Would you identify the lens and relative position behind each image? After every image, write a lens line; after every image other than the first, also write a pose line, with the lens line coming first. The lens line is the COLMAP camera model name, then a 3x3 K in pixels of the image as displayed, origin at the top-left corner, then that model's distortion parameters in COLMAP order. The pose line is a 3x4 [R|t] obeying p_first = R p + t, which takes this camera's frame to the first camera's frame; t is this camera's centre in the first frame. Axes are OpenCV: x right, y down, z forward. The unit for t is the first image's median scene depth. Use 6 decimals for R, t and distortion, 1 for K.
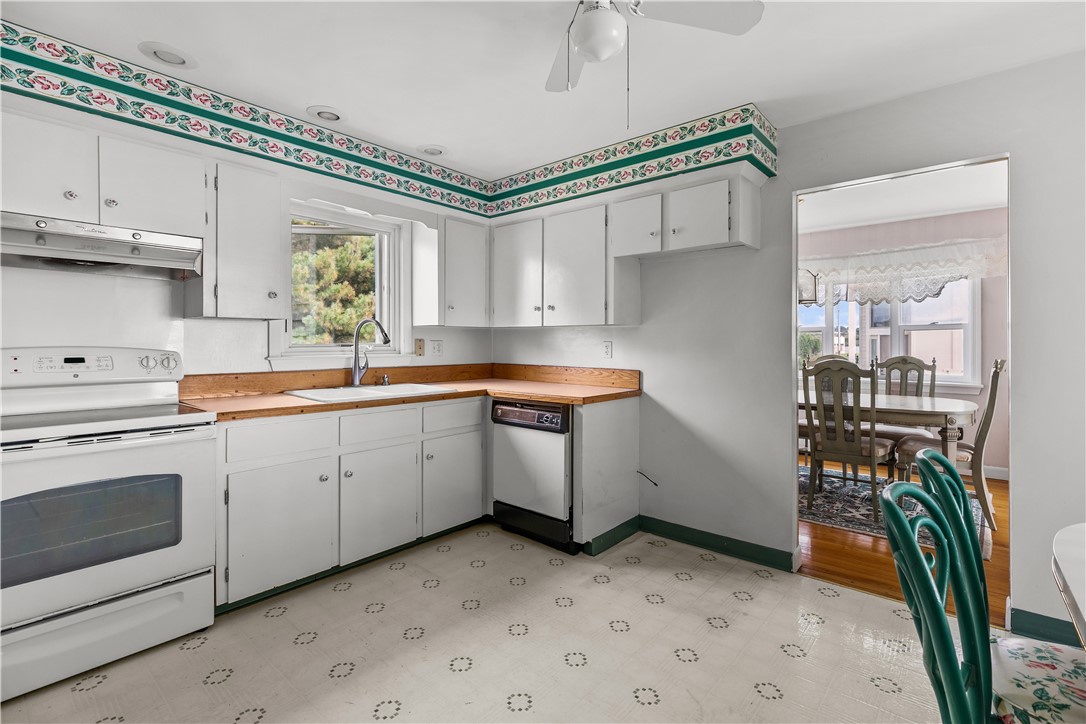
lens RADIAL K [[491.8, 0, 559.4], [0, 491.8, 342.8], [0, 0, 1]] dist [0.003762, -0.000003]
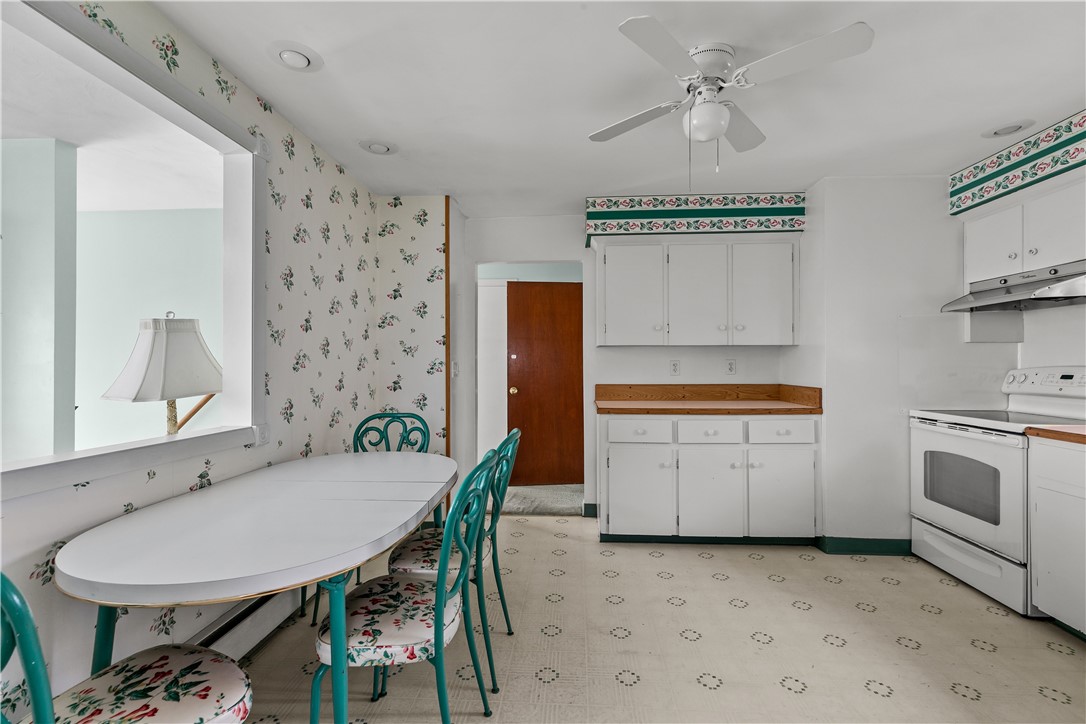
lens RADIAL K [[491.8, 0, 551.1], [0, 491.8, 360.4], [0, 0, 1]] dist [0.003762, -0.000003]
pose [[-0.796918, -0.006618, -0.604052, 0.738311], [-0.001666, 0.999960, -0.008757, 0.006131], [0.604086, -0.005973, -0.796897, 1.116511]]
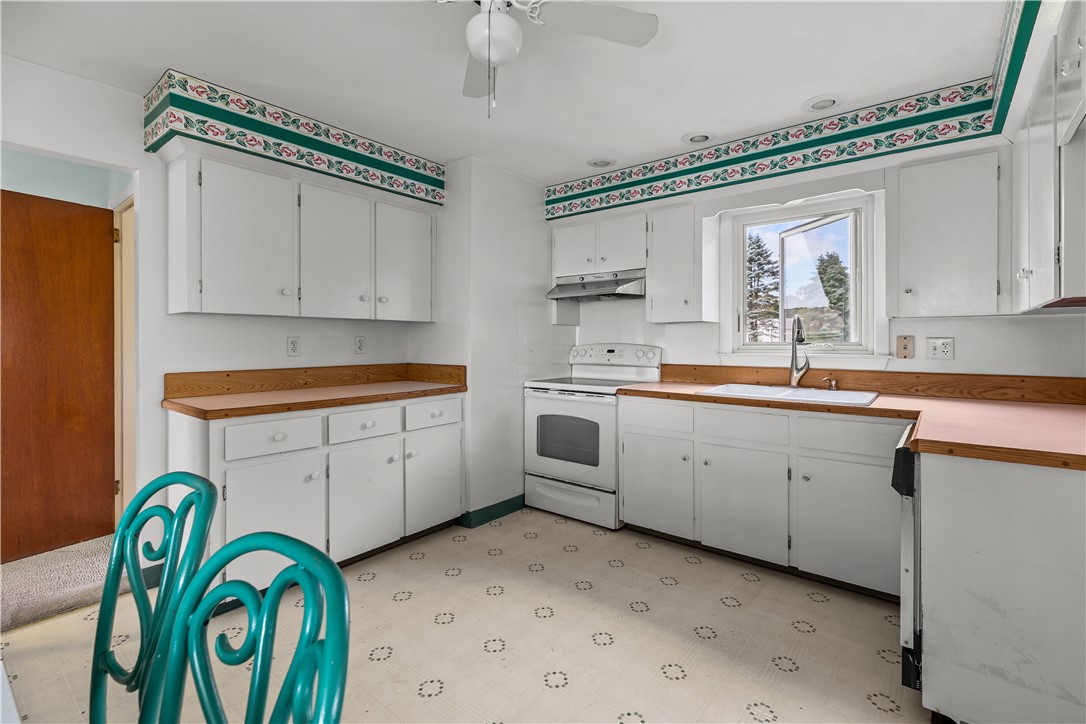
lens RADIAL K [[491.8, 0, 556.7], [0, 491.8, 342.4], [0, 0, 1]] dist [0.003762, -0.000003]
pose [[0.037207, -0.002081, -0.999305, 0.696659], [-0.001726, 0.999996, -0.002146, 0.007425], [0.999306, 0.001805, 0.037203, 0.687847]]
